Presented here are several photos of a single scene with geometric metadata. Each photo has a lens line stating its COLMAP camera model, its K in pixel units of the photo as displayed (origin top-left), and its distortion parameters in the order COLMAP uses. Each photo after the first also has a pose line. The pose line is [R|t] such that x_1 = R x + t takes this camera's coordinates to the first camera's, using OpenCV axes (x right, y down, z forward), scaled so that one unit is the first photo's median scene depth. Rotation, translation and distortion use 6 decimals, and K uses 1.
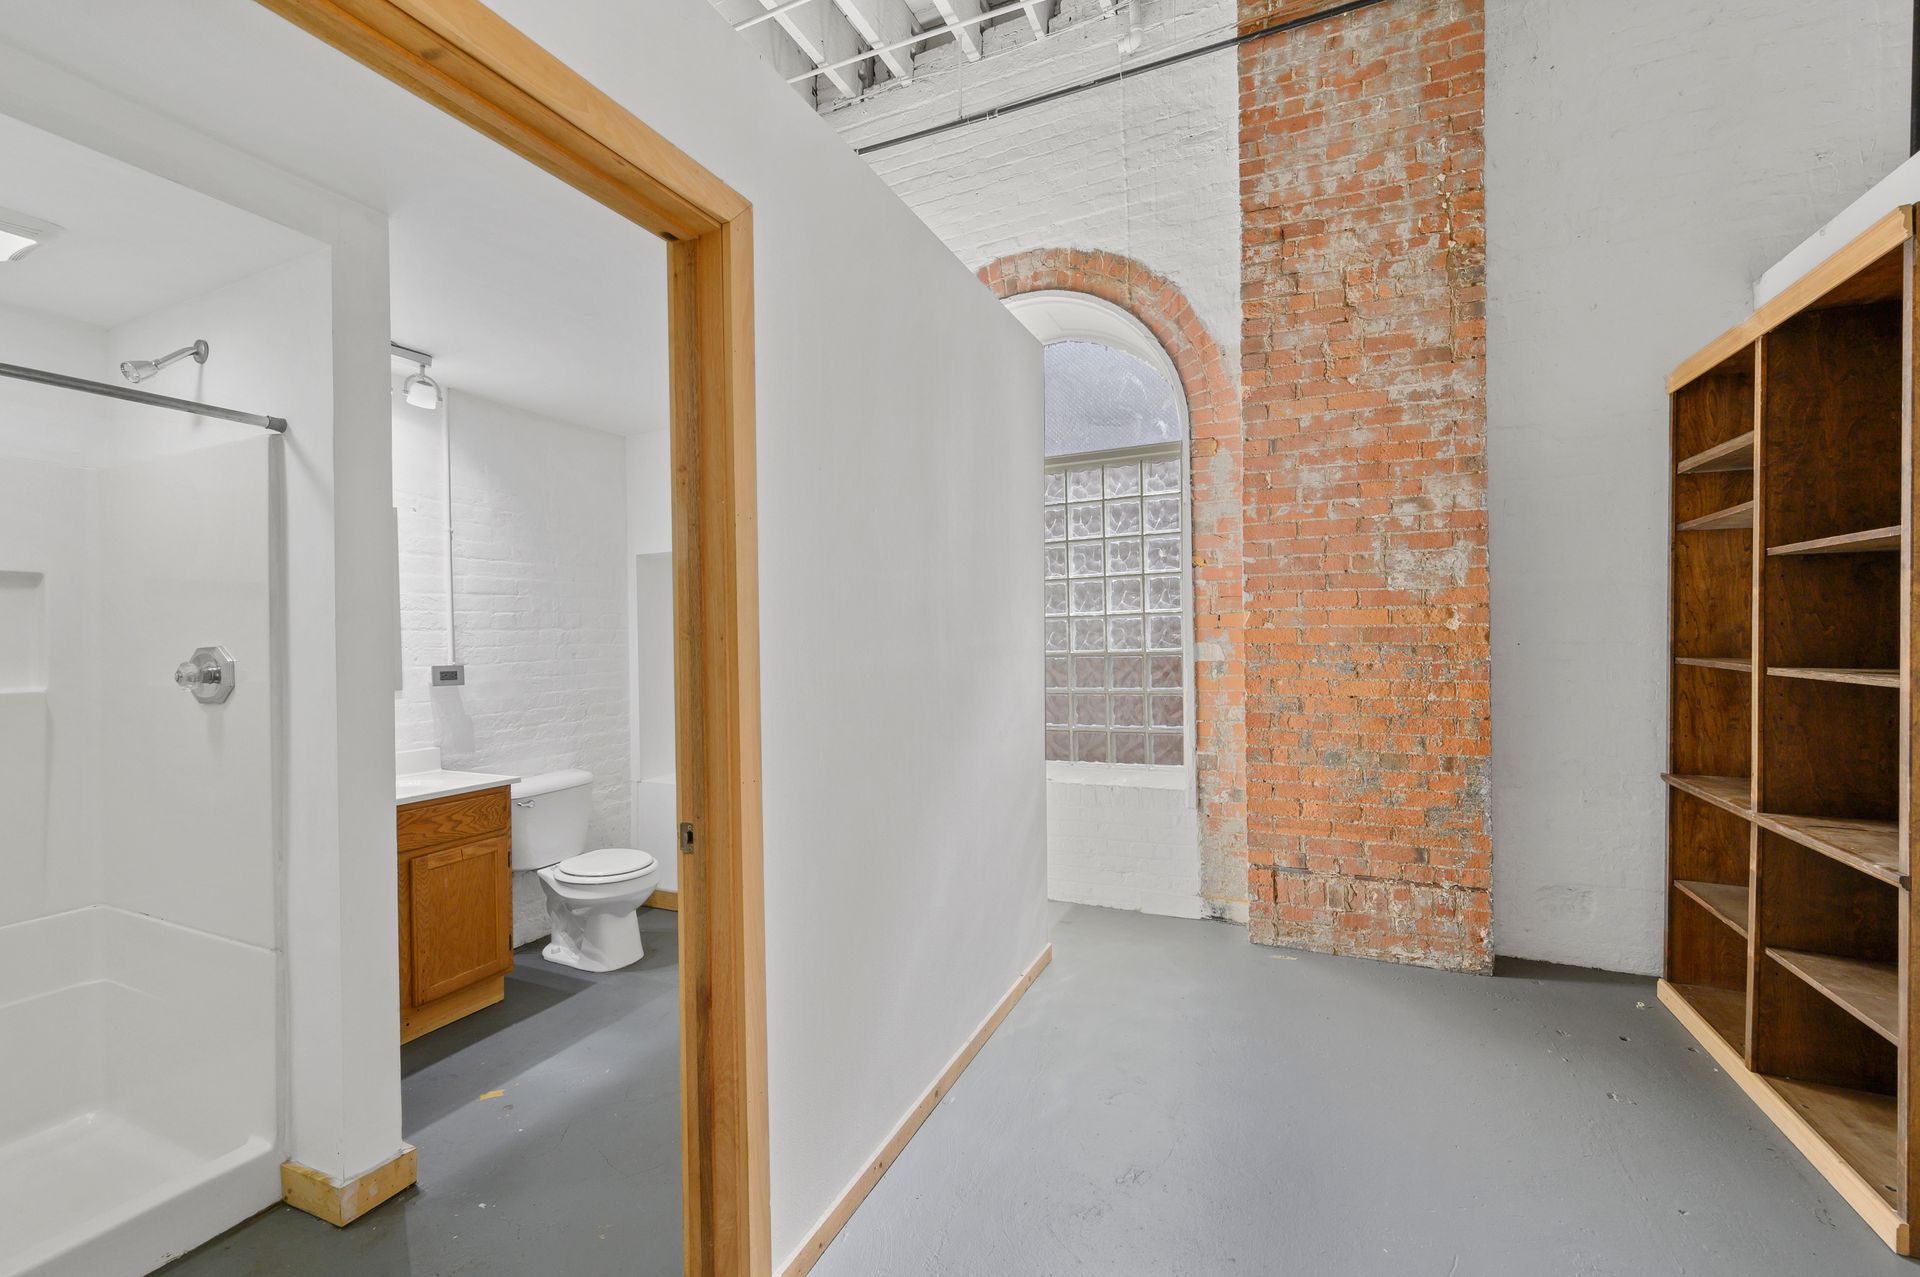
lens RADIAL K [[771.0, 0, 960.0], [0, 771.0, 638.5], [0, 0, 1]] dist [-0.000247, -0.000090]
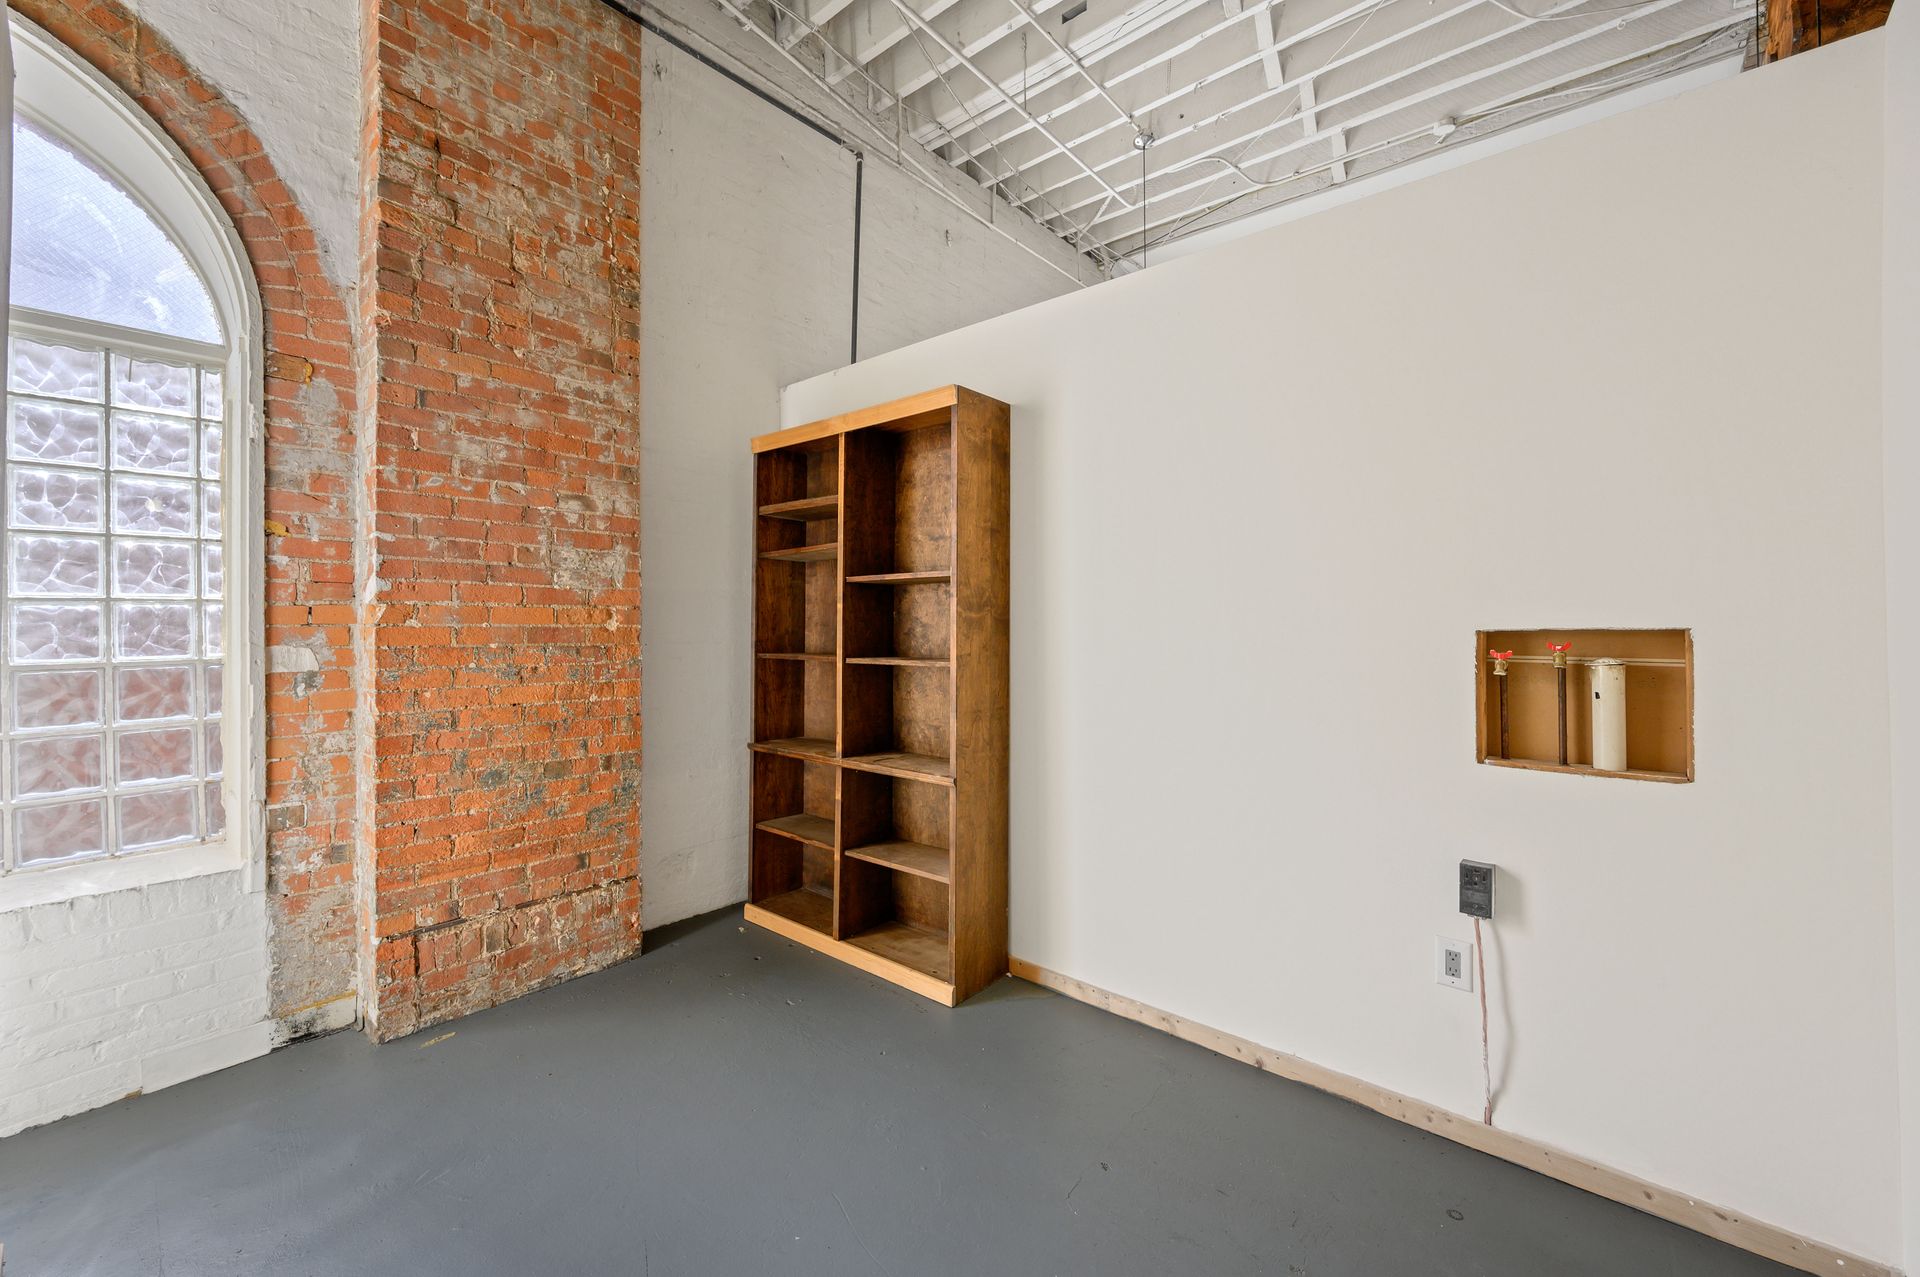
lens RADIAL K [[764.5, 0, 956.0], [0, 764.5, 619.5], [0, 0, 1]] dist [-0.000446, -0.000231]
pose [[0.289722, 0.024482, 0.956798, -0.197031], [0.004091, 0.999632, -0.026817, 0.002908], [-0.957102, 0.011684, 0.289515, 0.259535]]
